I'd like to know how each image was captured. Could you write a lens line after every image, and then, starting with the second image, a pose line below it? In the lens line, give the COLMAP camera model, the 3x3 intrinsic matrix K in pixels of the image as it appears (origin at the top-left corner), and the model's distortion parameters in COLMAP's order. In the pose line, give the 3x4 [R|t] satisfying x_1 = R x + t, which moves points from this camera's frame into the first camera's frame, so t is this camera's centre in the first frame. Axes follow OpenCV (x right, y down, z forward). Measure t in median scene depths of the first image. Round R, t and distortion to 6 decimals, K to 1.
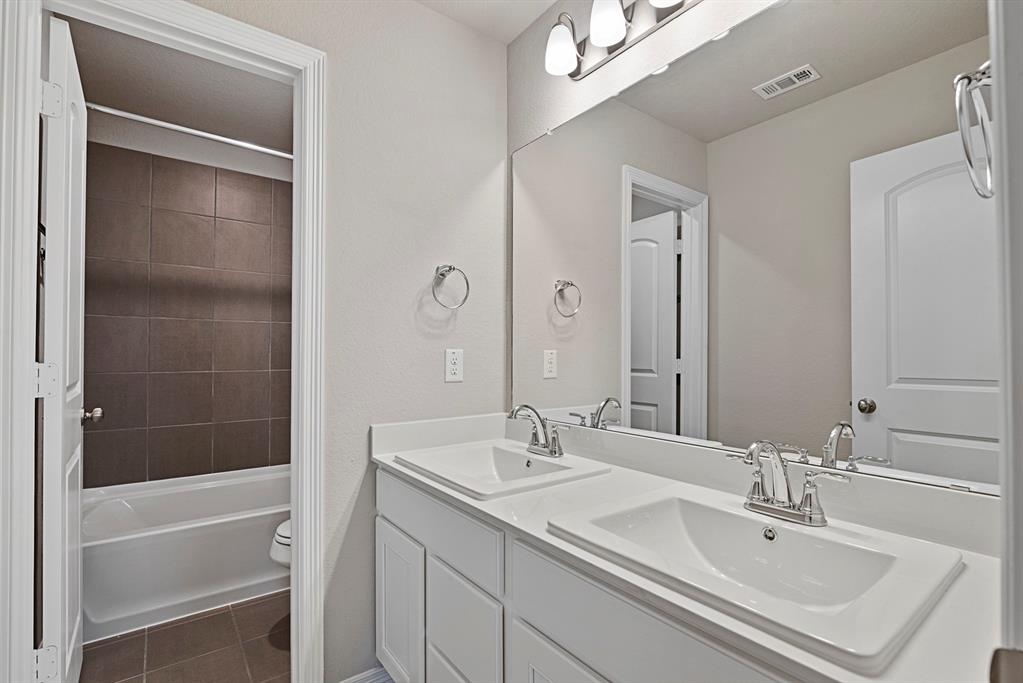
lens RADIAL K [[477.1, 0, 512.0], [0, 477.1, 349.8], [0, 0, 1]] dist [-0.002184, -0.000204]
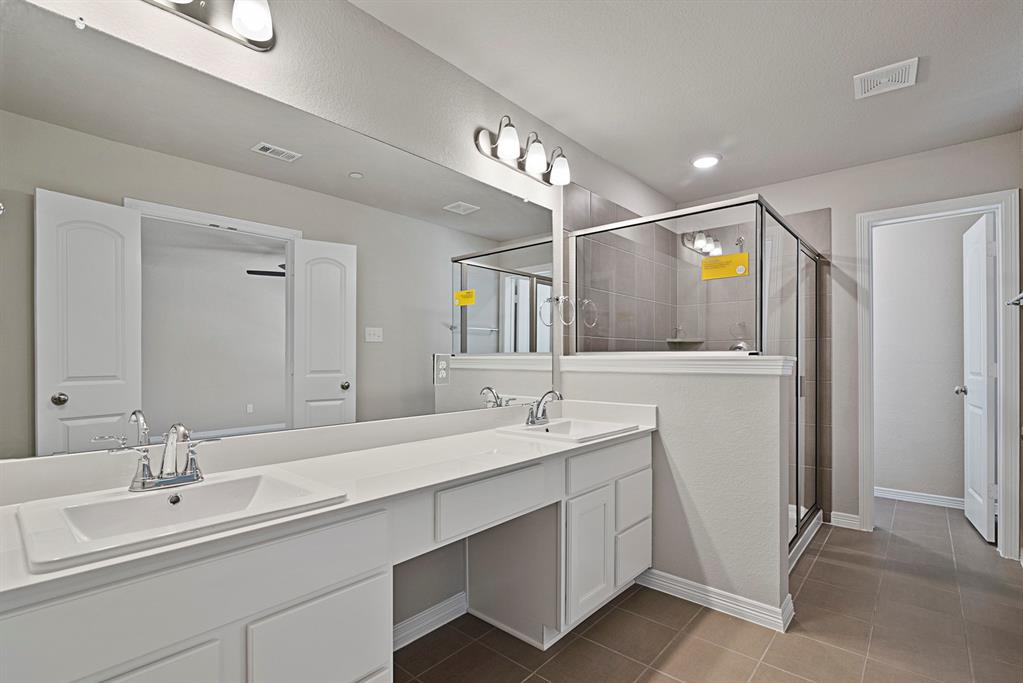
lens RADIAL K [[477.1, 0, 512.0], [0, 477.1, 349.8], [0, 0, 1]] dist [-0.002184, -0.000204]
pose [[-0.197920, 0.007680, 0.980188, -0.914340], [-0.013754, 0.999849, -0.010611, -0.016165], [-0.980122, -0.015582, -0.197785, 0.359657]]
